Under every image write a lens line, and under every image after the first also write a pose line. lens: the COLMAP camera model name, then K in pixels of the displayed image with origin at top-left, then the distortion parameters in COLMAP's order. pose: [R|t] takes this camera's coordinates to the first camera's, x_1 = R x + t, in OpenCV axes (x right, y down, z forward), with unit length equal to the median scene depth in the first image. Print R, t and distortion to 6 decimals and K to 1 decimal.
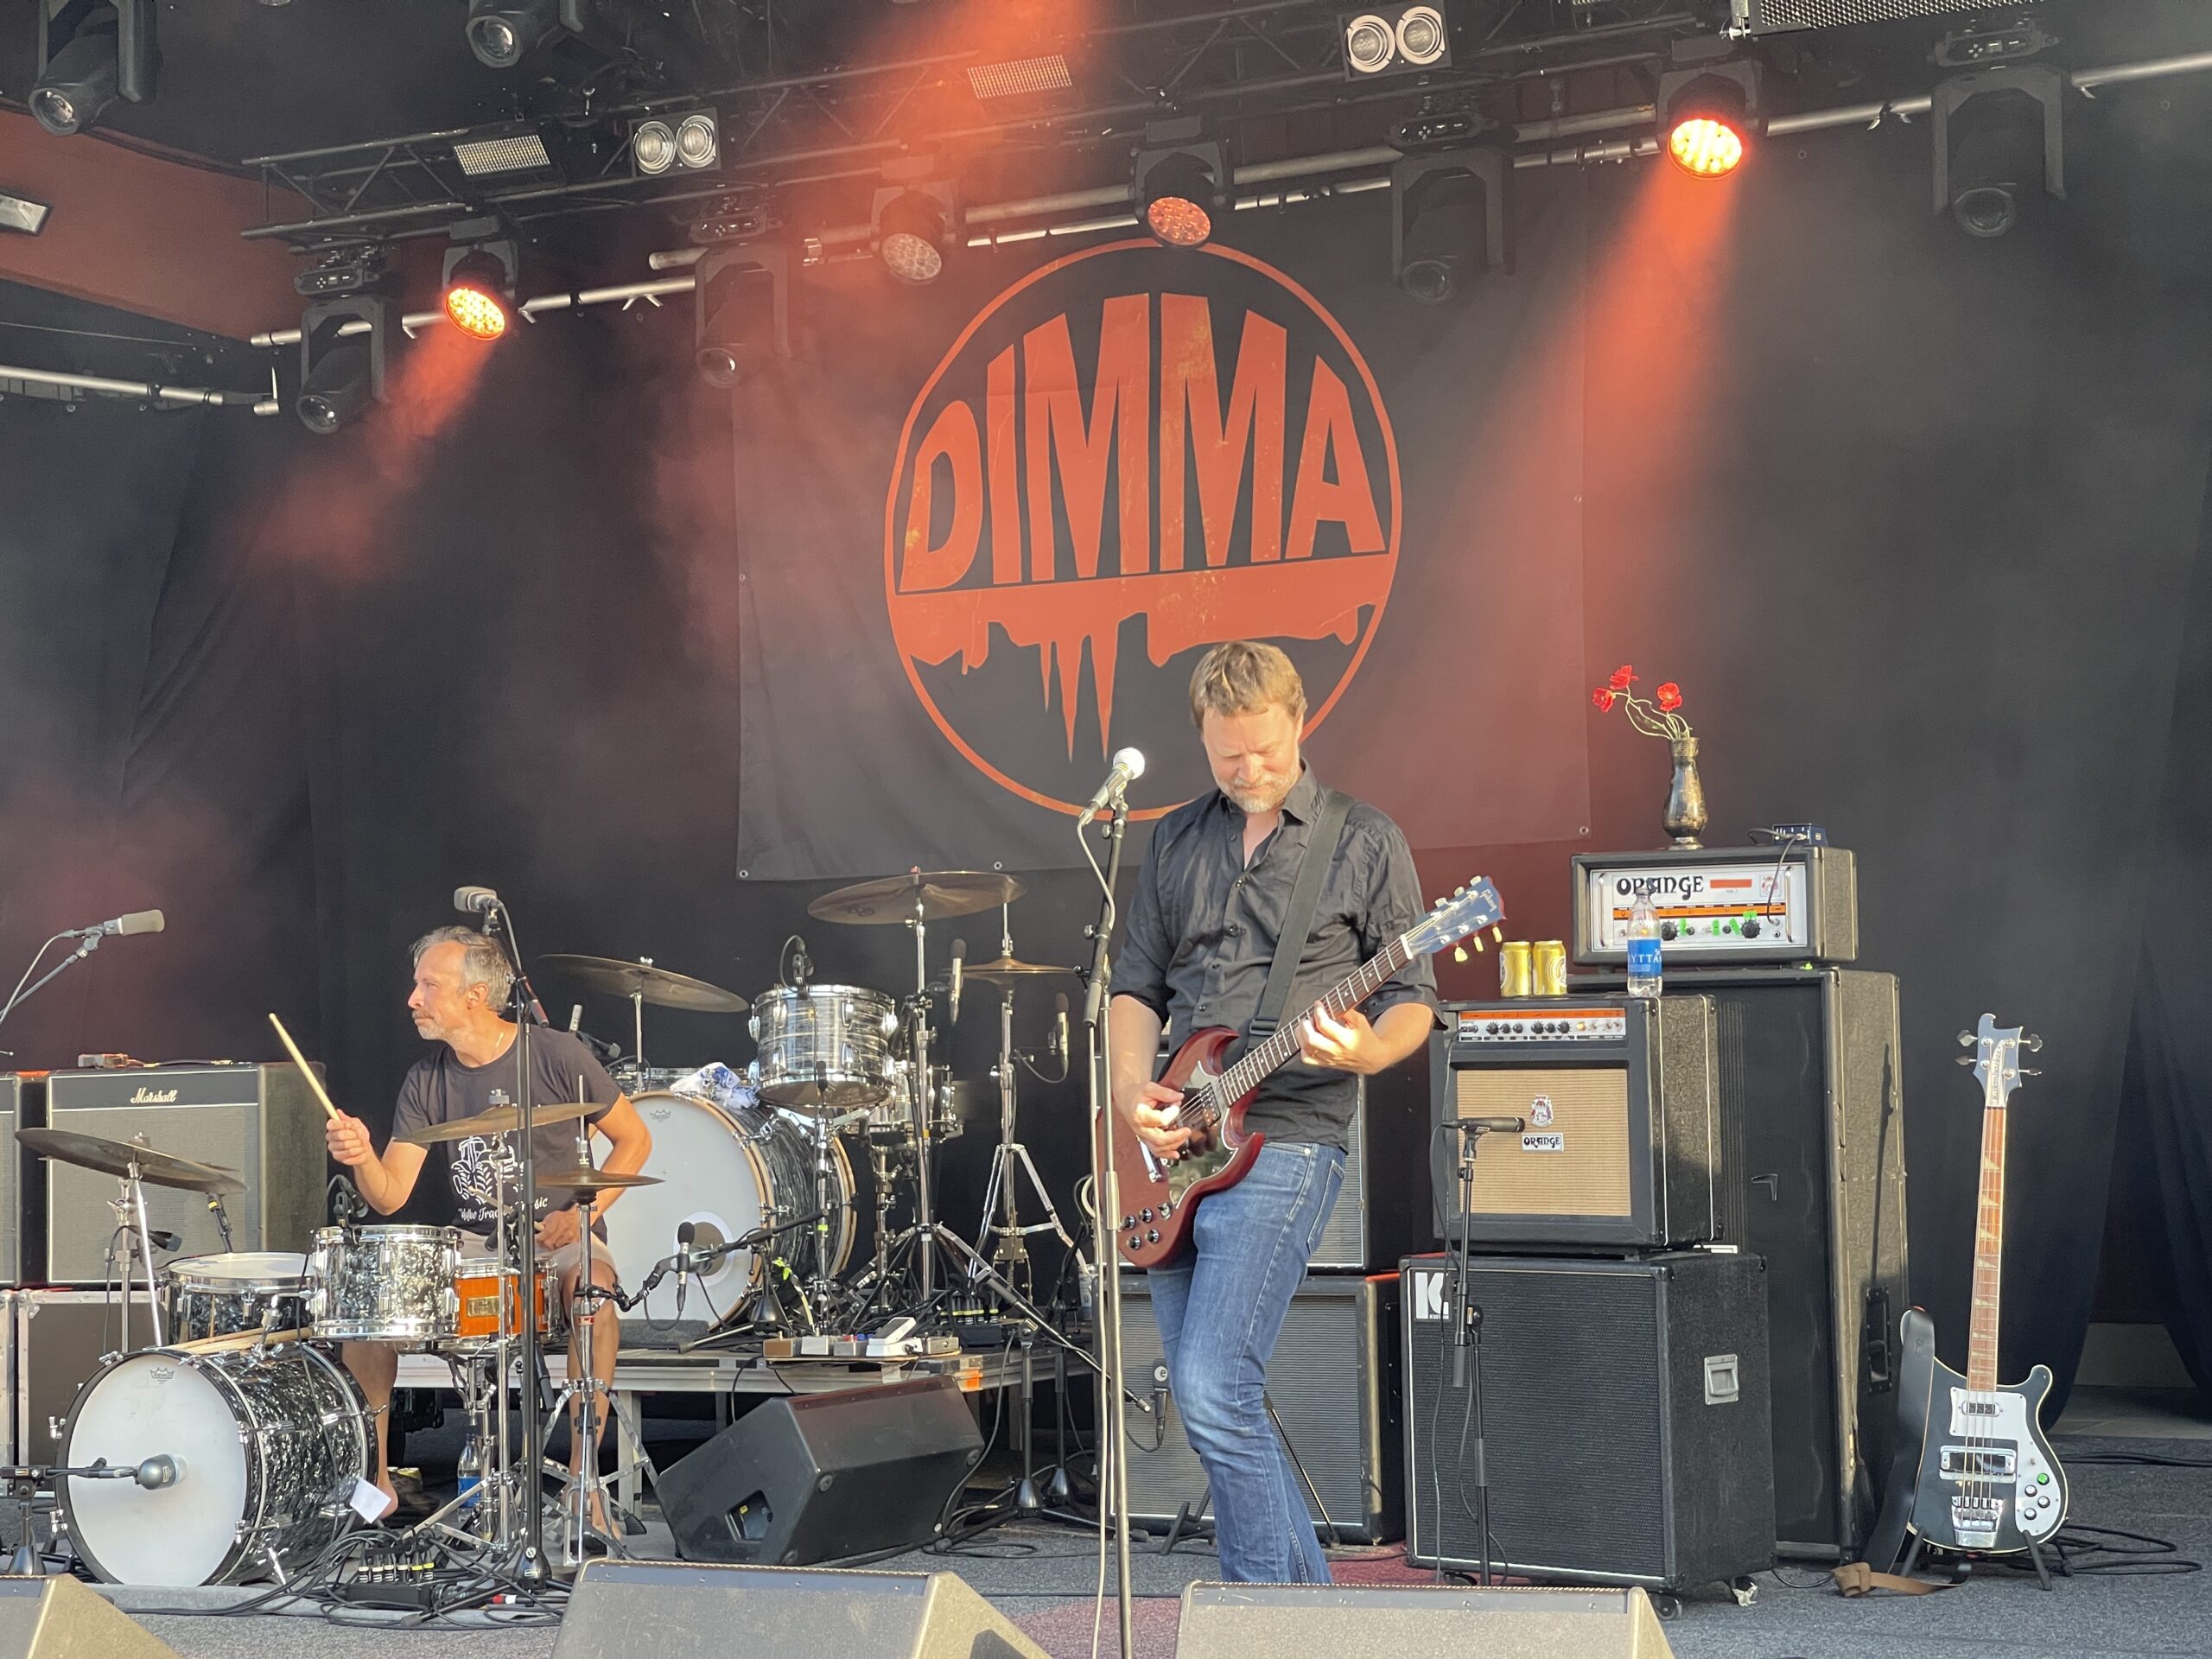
lens RADIAL K [[4285.6, 0, 1106.0], [0, 4285.6, 829.5], [0, 0, 1]] dist [0.245515, -0.312686]
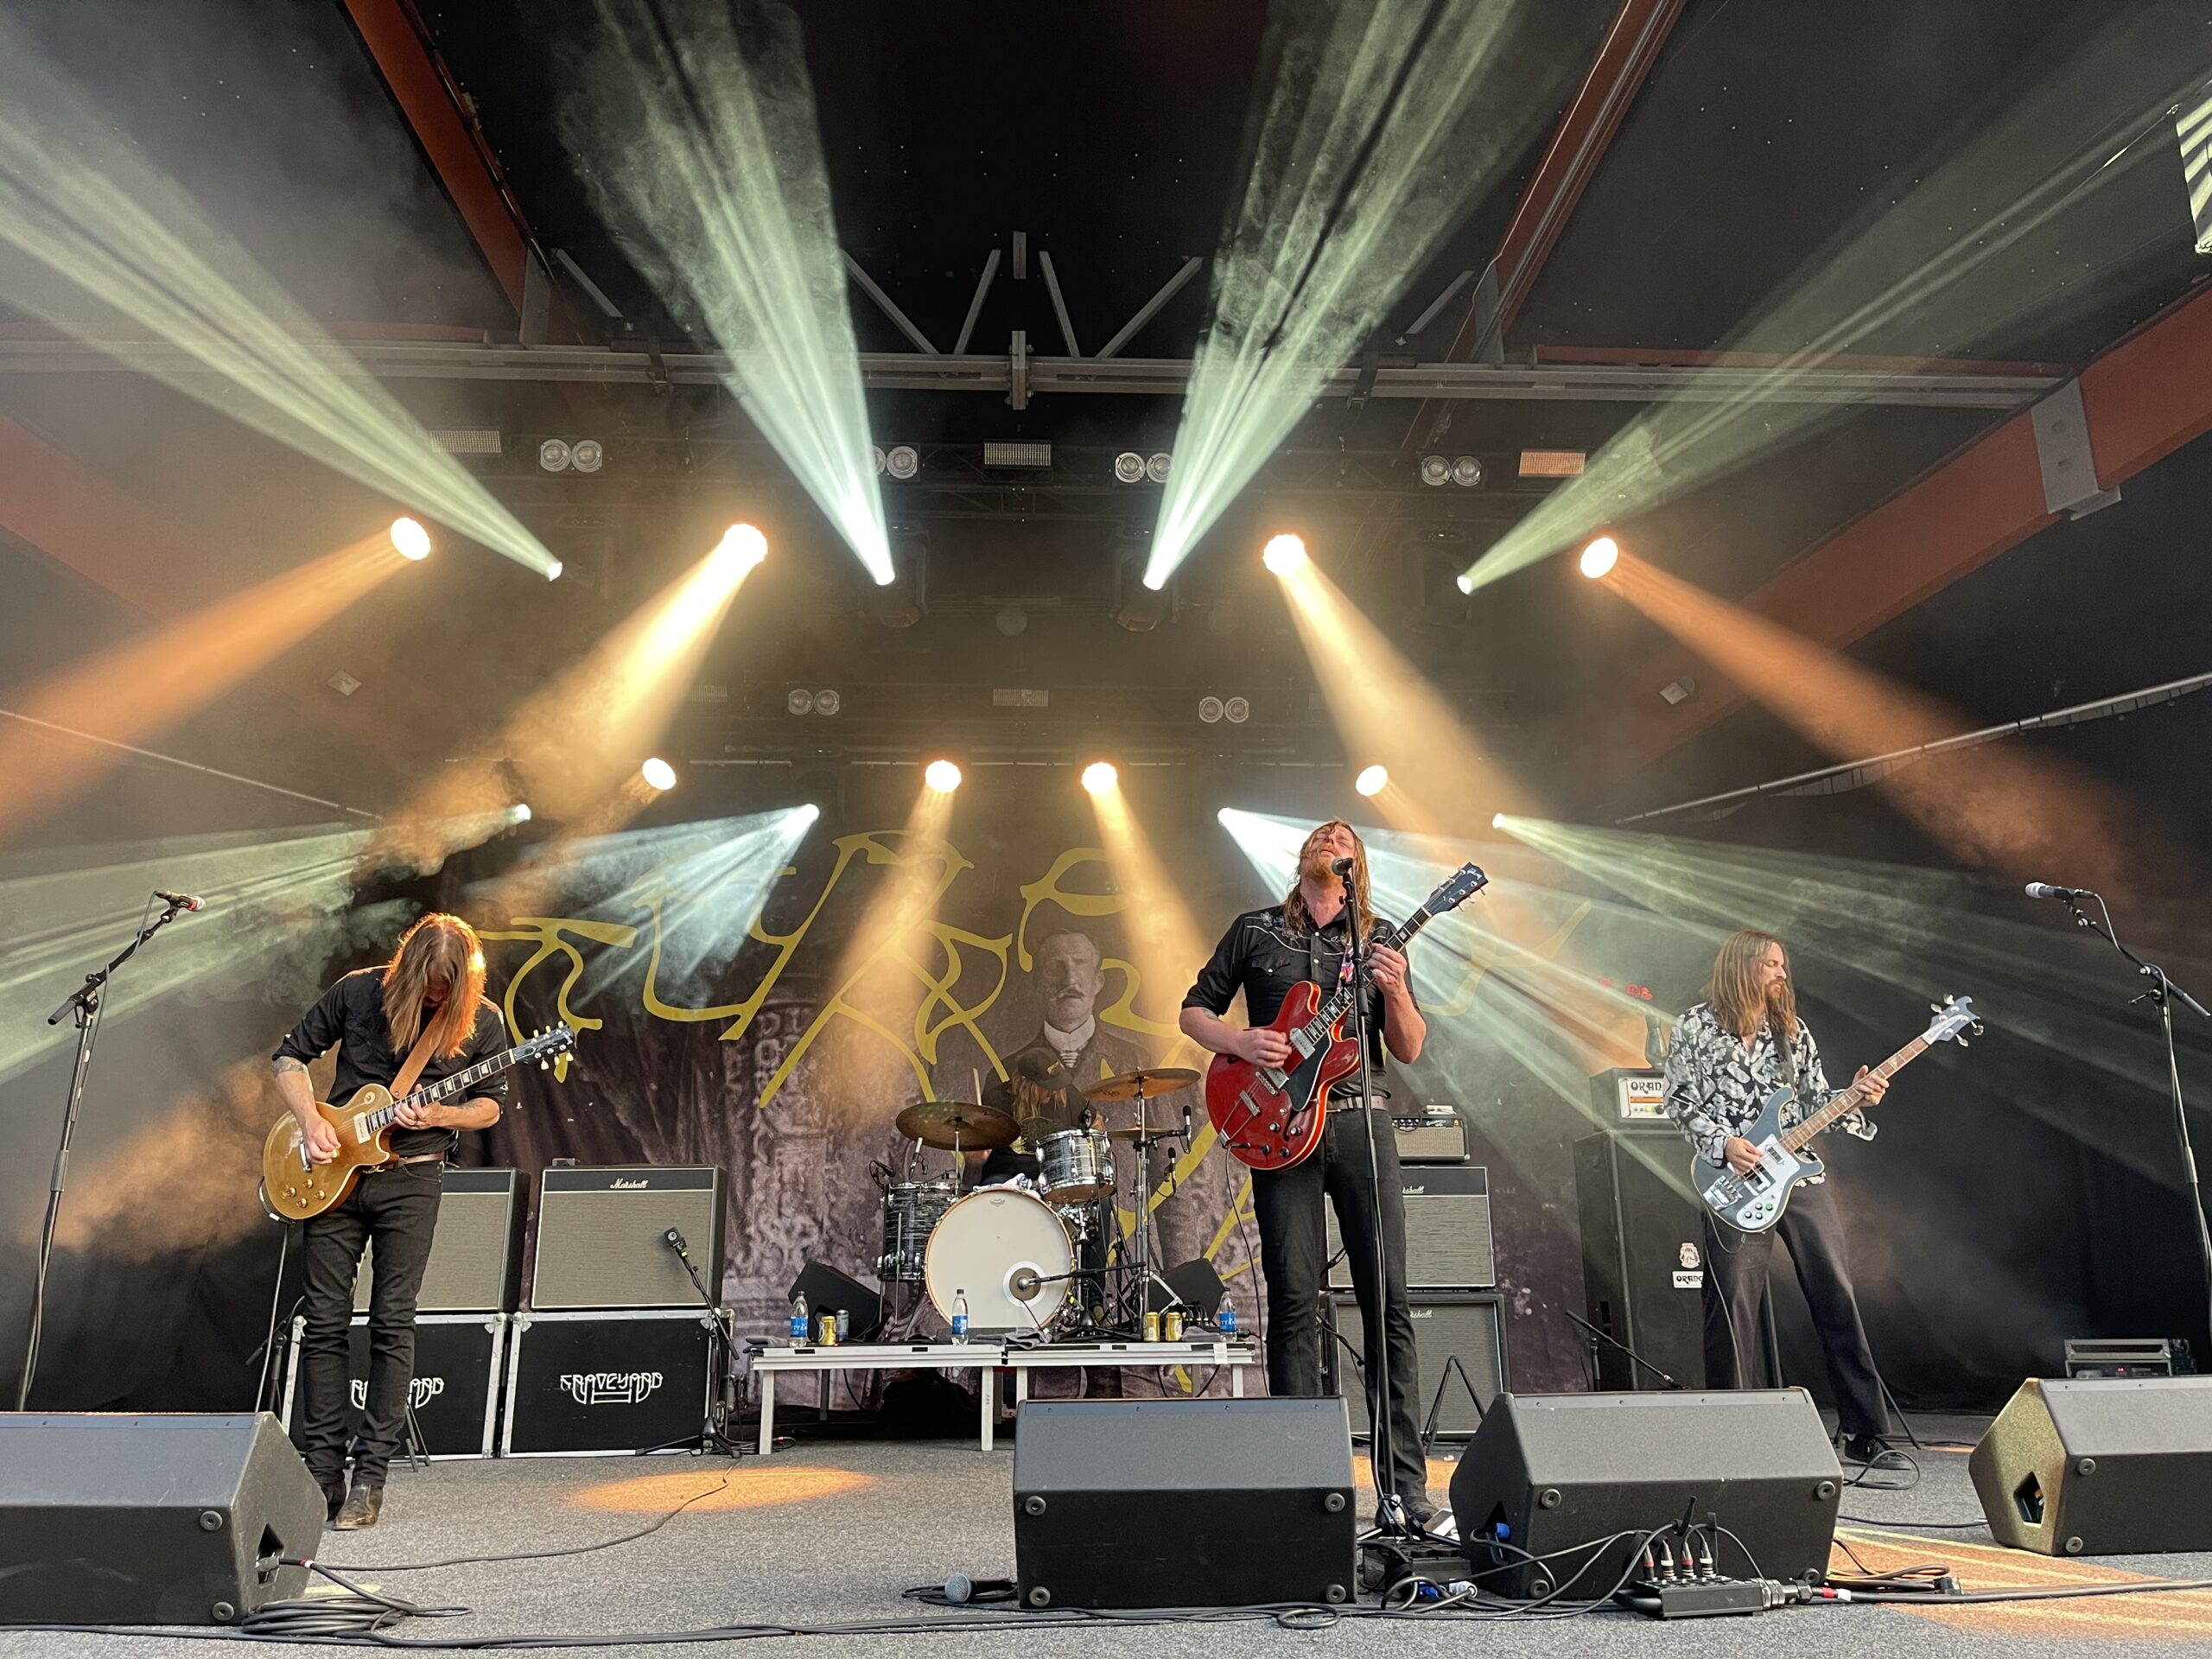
lens RADIAL K [[1752.9, 0, 1125.2], [0, 1752.9, 788.7], [0, 0, 1]] dist [0.067006, -0.006468]
pose [[0.849978, 0.169655, 0.498753, -0.413211], [-0.039985, 0.964772, -0.260032, 0.083073], [-0.525299, 0.201079, 0.826818, 0.343062]]
